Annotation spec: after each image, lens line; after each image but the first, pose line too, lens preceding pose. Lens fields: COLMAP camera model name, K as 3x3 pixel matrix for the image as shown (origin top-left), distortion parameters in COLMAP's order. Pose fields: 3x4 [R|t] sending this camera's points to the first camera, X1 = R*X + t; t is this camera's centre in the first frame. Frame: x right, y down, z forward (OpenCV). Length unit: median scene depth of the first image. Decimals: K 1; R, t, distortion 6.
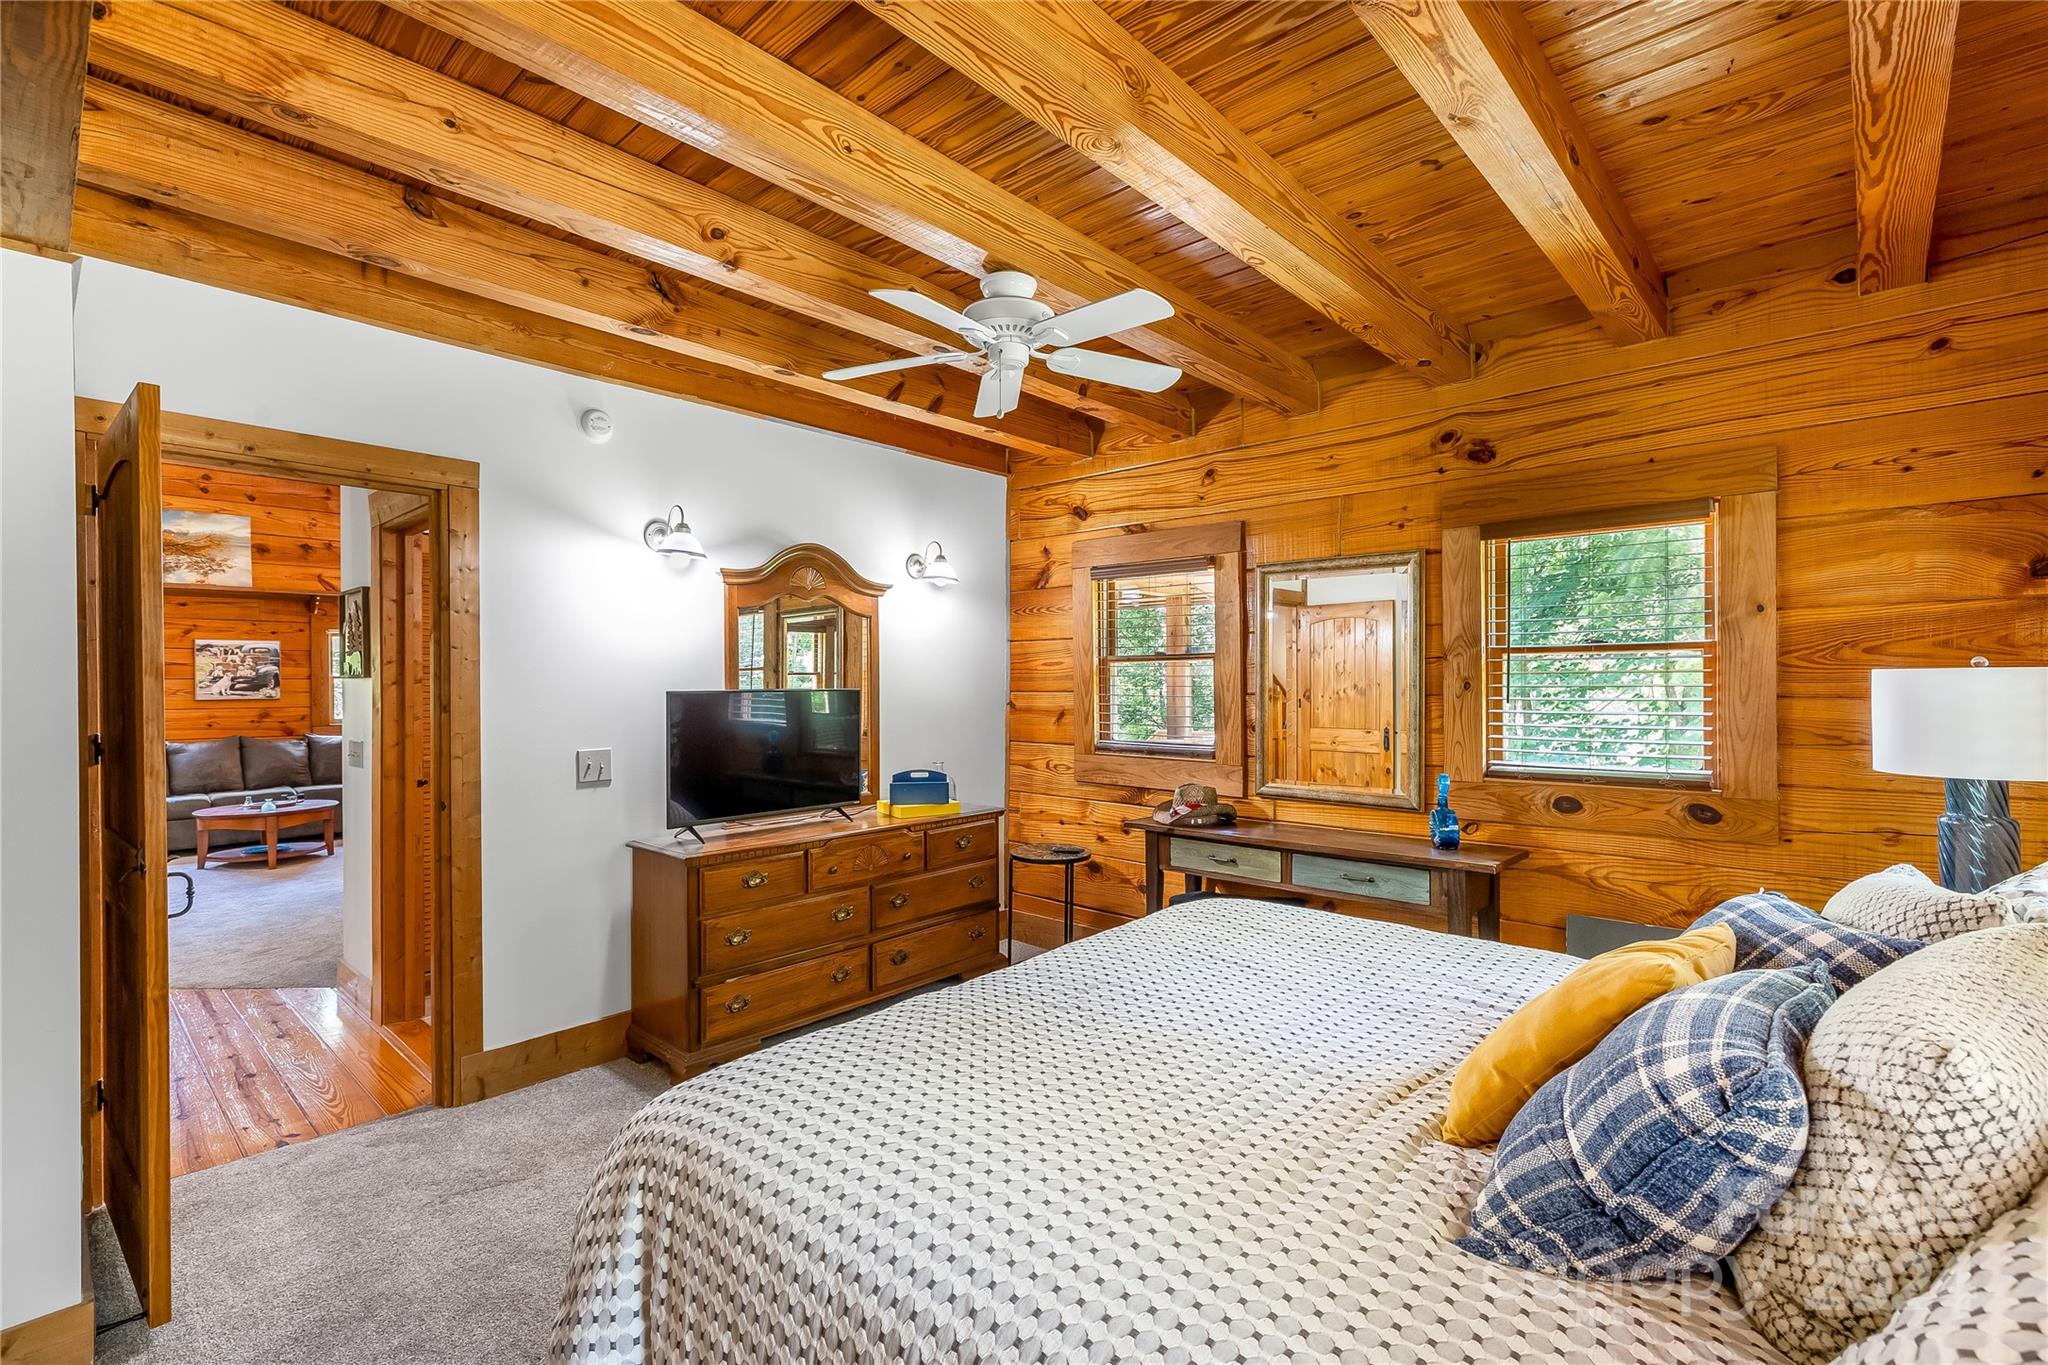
lens RADIAL K [[926.2, 0, 1029.3], [0, 926.2, 685.7], [0, 0, 1]] dist [0.004105, 0.001128]
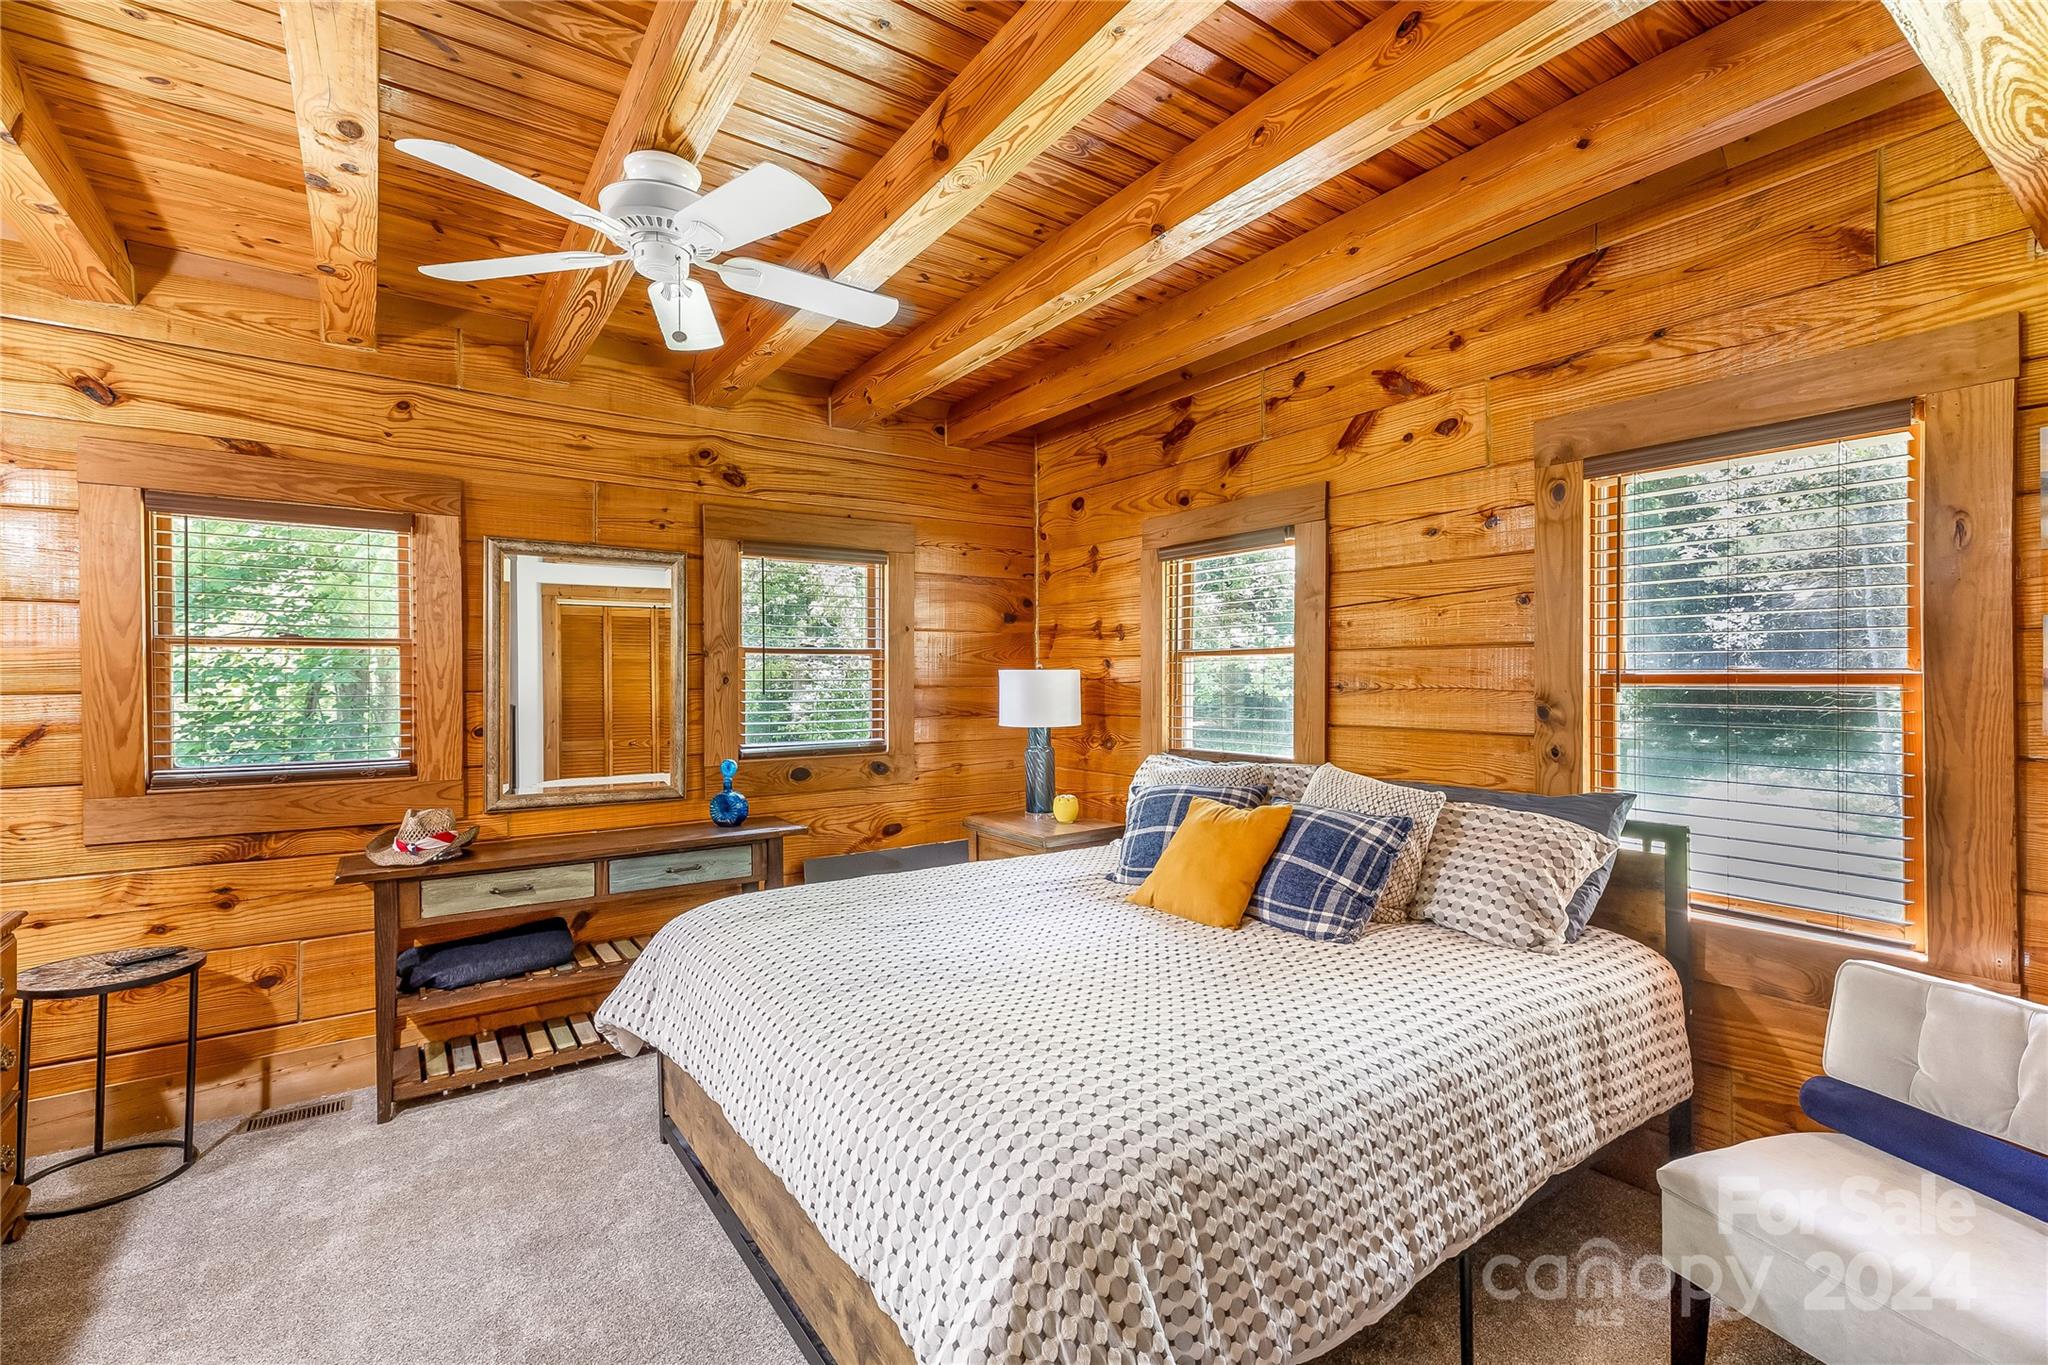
lens RADIAL K [[926.2, 0, 1039.7], [0, 926.2, 677.7], [0, 0, 1]] dist [0.004105, 0.001128]
pose [[0.196877, -0.002774, 0.980424, -0.194267], [0.002707, 0.999994, 0.002285, -0.001680], [-0.980424, 0.002204, 0.196884, 0.140491]]
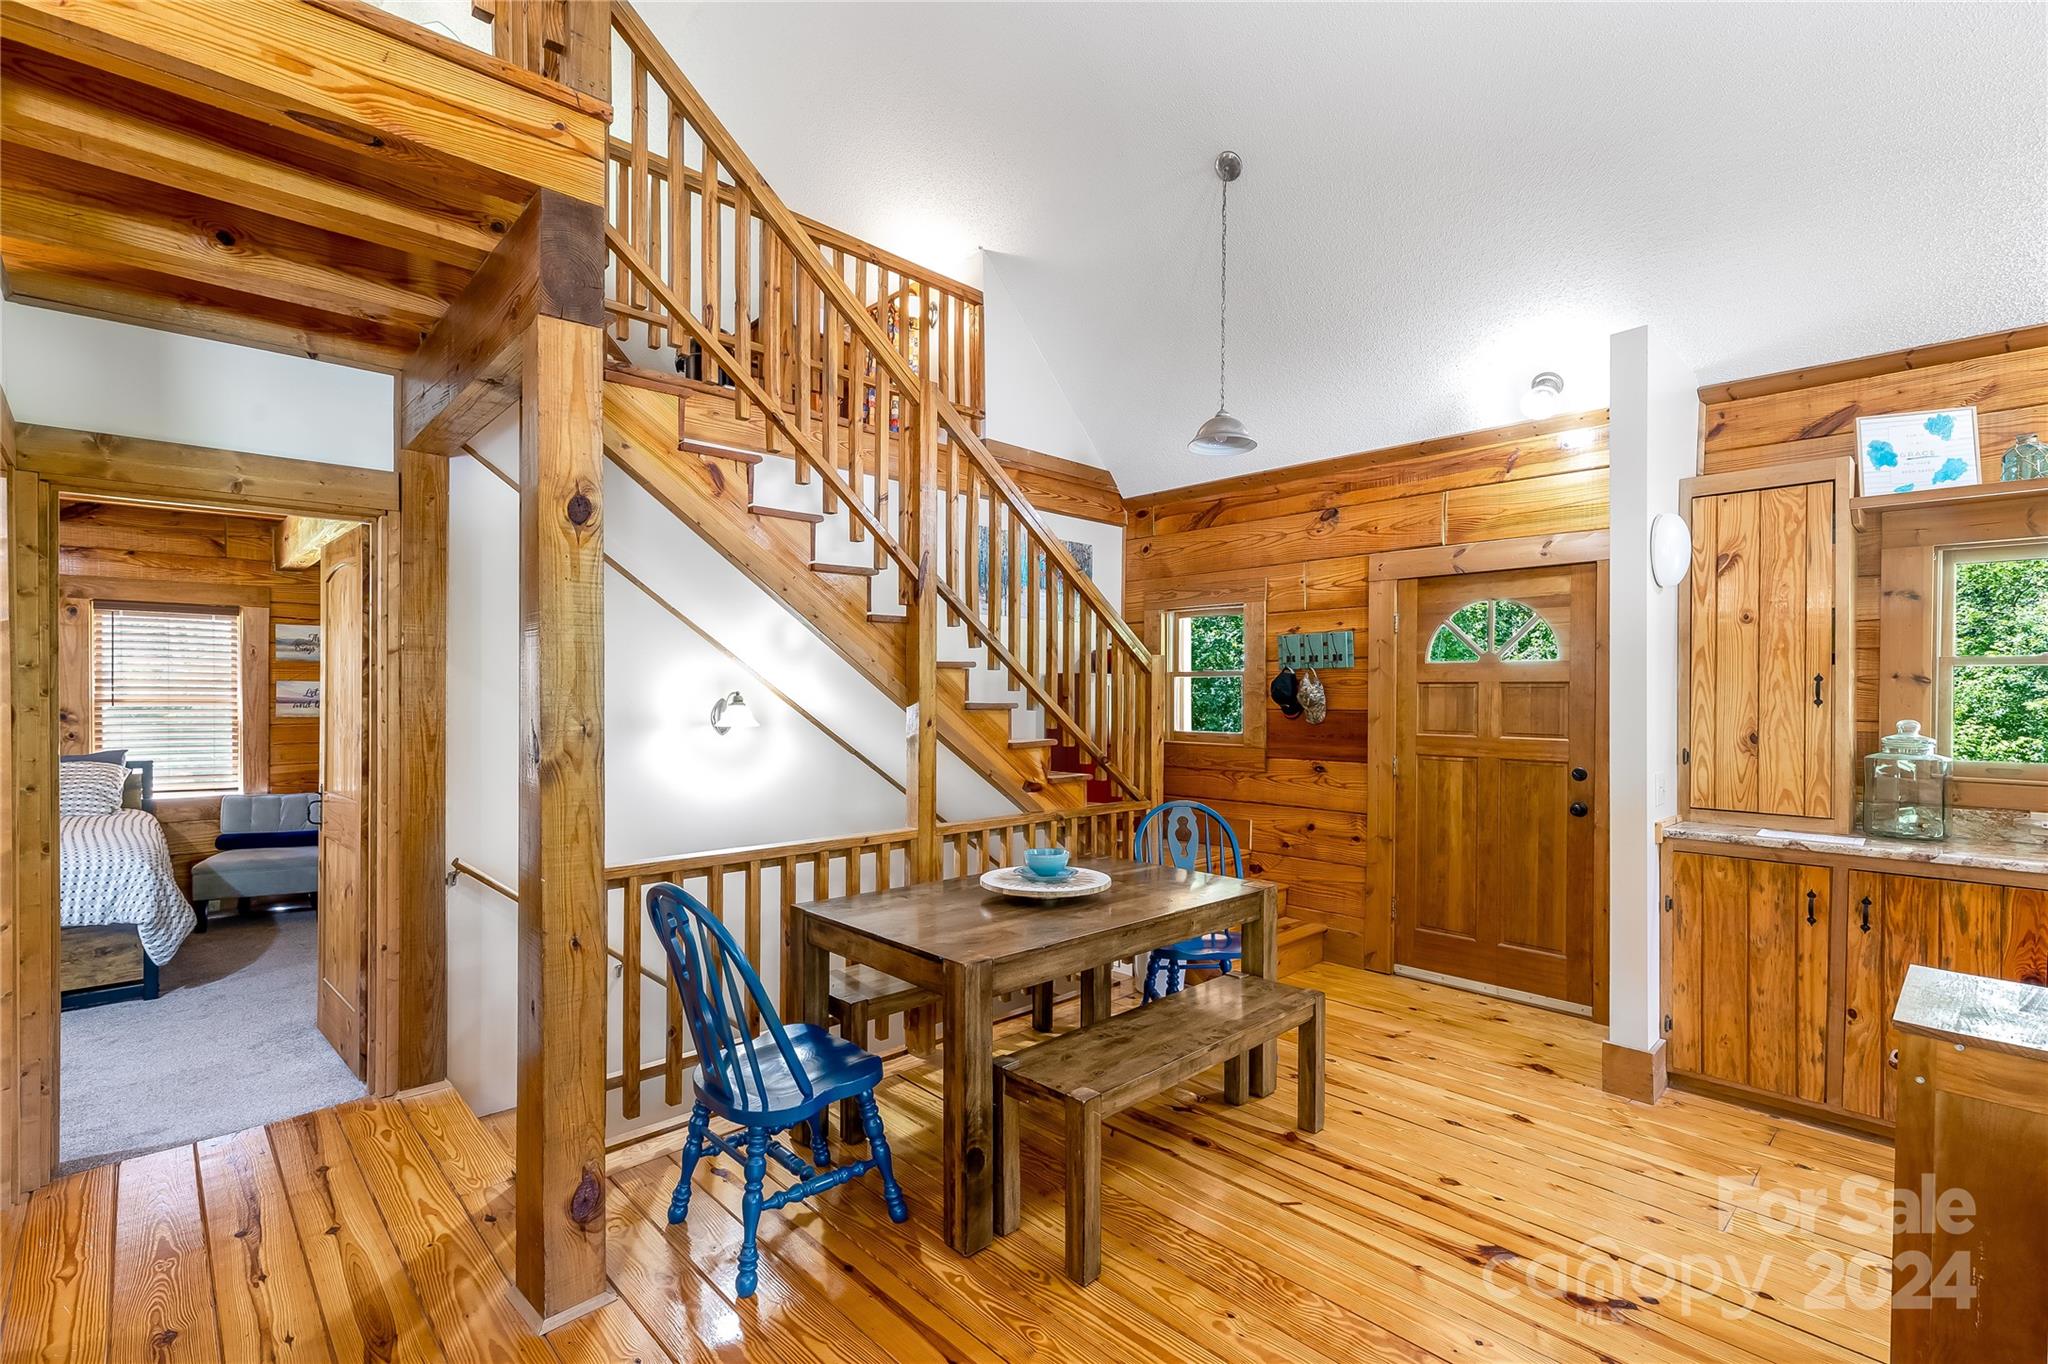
lens RADIAL K [[926.2, 0, 1011.3], [0, 926.2, 698.9], [0, 0, 1]] dist [0.004105, 0.001128]
pose [[-0.996895, 0.000618, 0.078743, -0.596848], [0.001143, 0.999977, 0.006623, -0.005081], [-0.078737, 0.006693, -0.996873, 0.676878]]
